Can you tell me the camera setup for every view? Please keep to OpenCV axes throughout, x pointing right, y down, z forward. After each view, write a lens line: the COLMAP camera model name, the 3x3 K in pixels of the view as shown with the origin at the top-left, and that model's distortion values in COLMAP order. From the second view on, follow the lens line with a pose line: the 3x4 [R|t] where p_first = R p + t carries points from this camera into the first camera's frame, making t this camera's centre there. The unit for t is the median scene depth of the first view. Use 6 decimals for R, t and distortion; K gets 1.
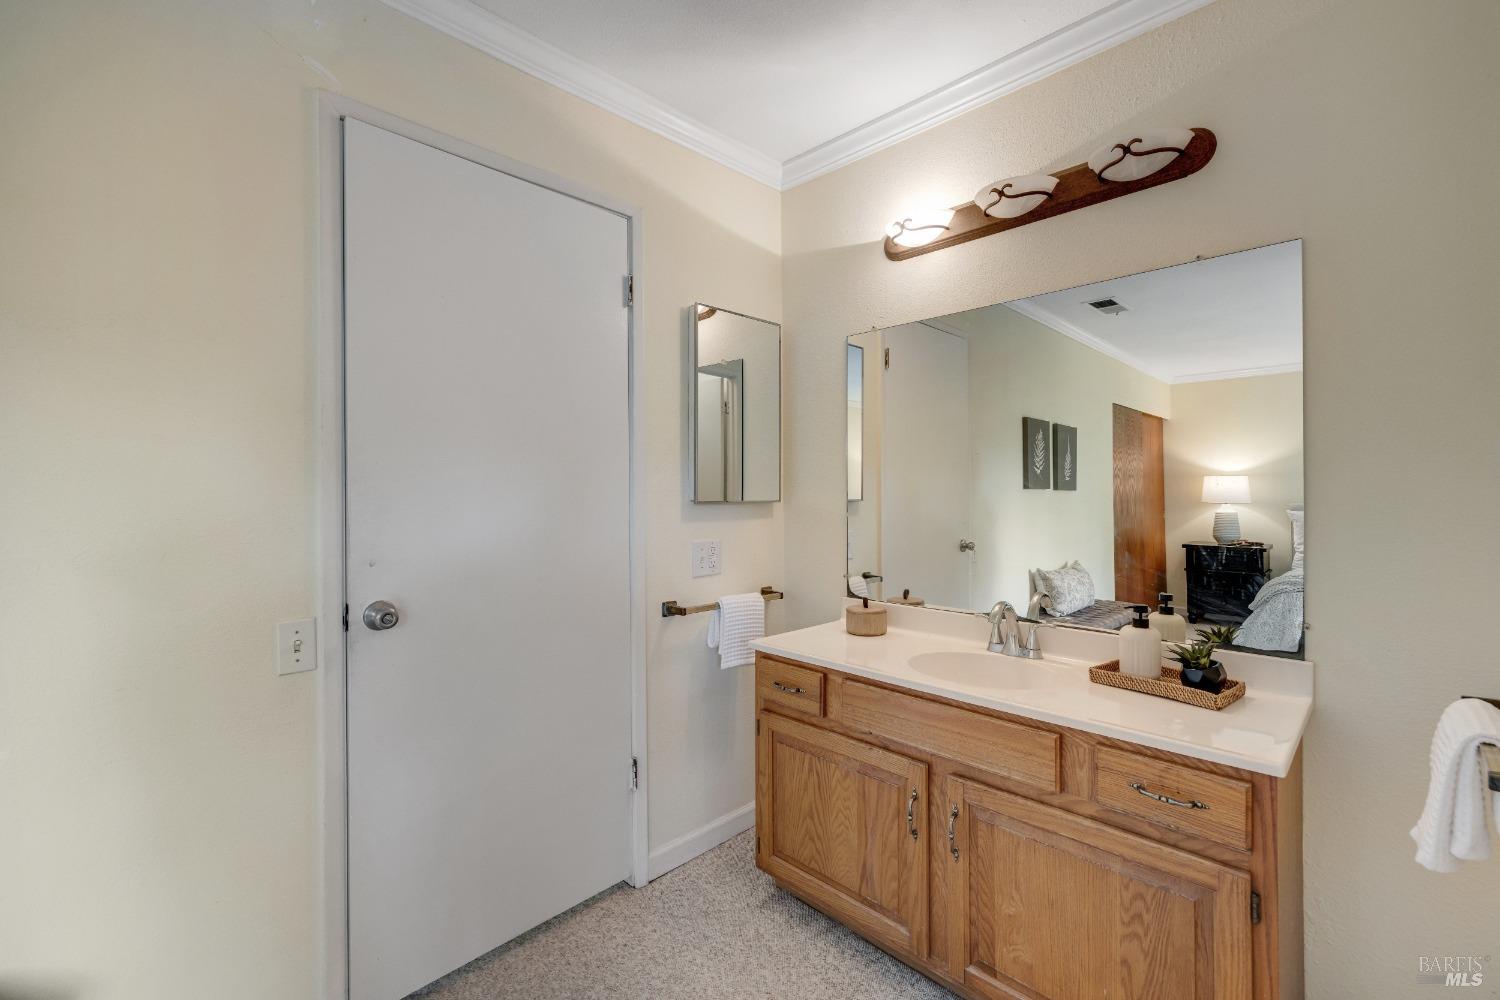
lens RADIAL K [[636.1, 0, 750.0], [0, 636.1, 500.0], [0, 0, 1]] dist [-0.000193, 0.000018]
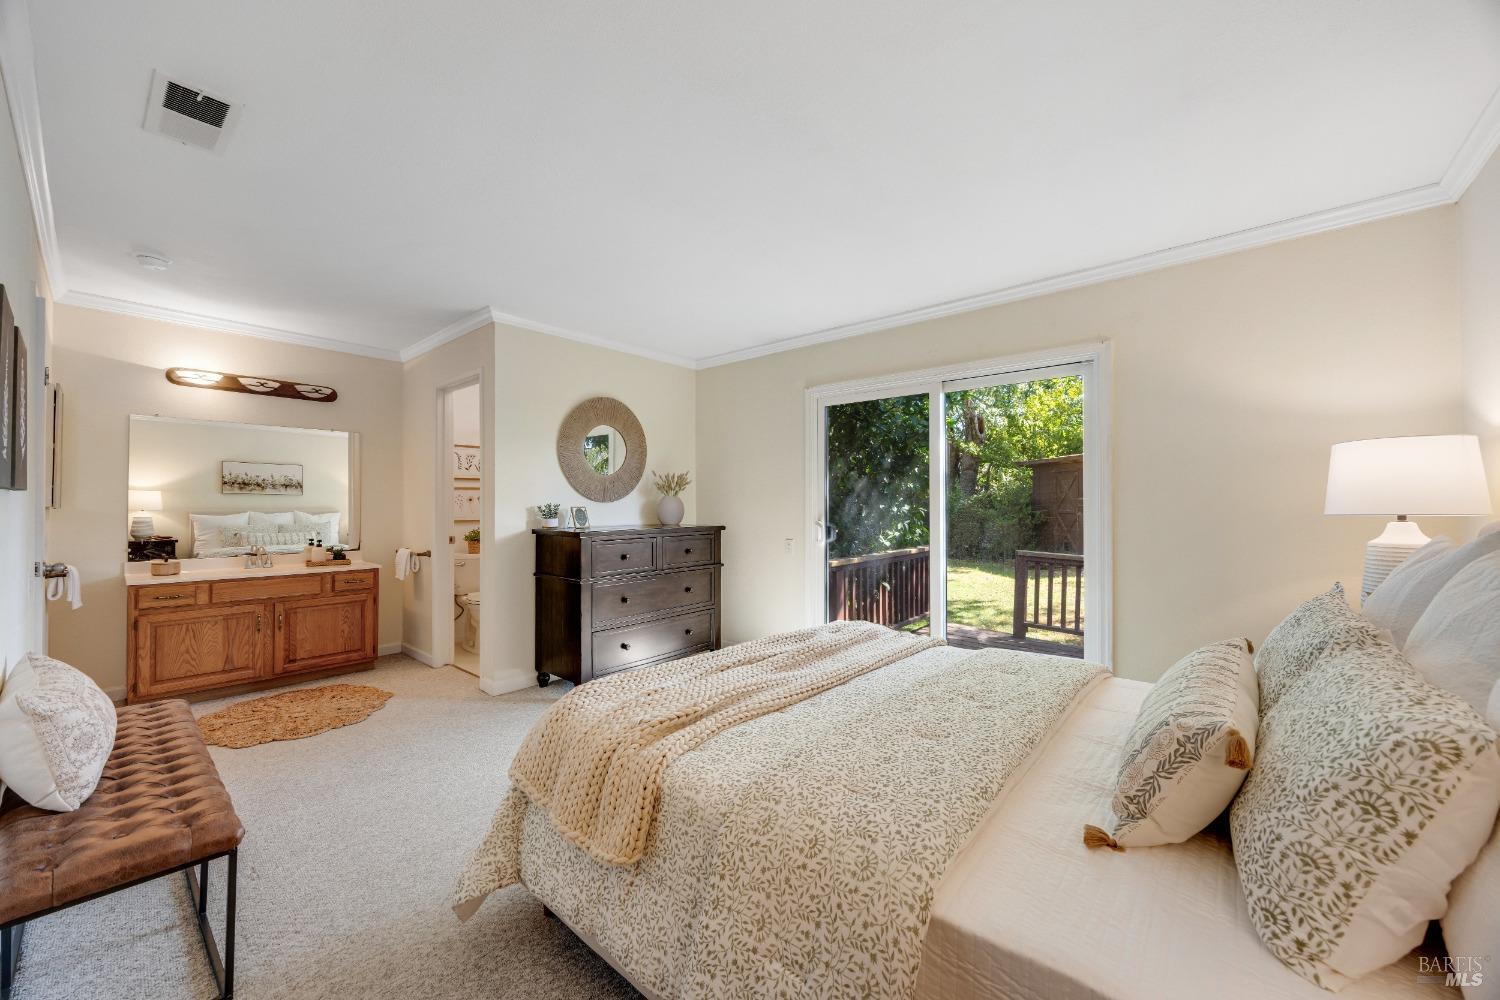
lens RADIAL K [[566.6, 0, 745.7], [0, 566.6, 501.3], [0, 0, 1]] dist [-0.004520, -0.000068]
pose [[-0.073425, 0.013010, 0.997216, -1.958328], [0.000273, 0.999915, -0.013025, 0.011383], [-0.997301, -0.000684, -0.073422, -0.748334]]
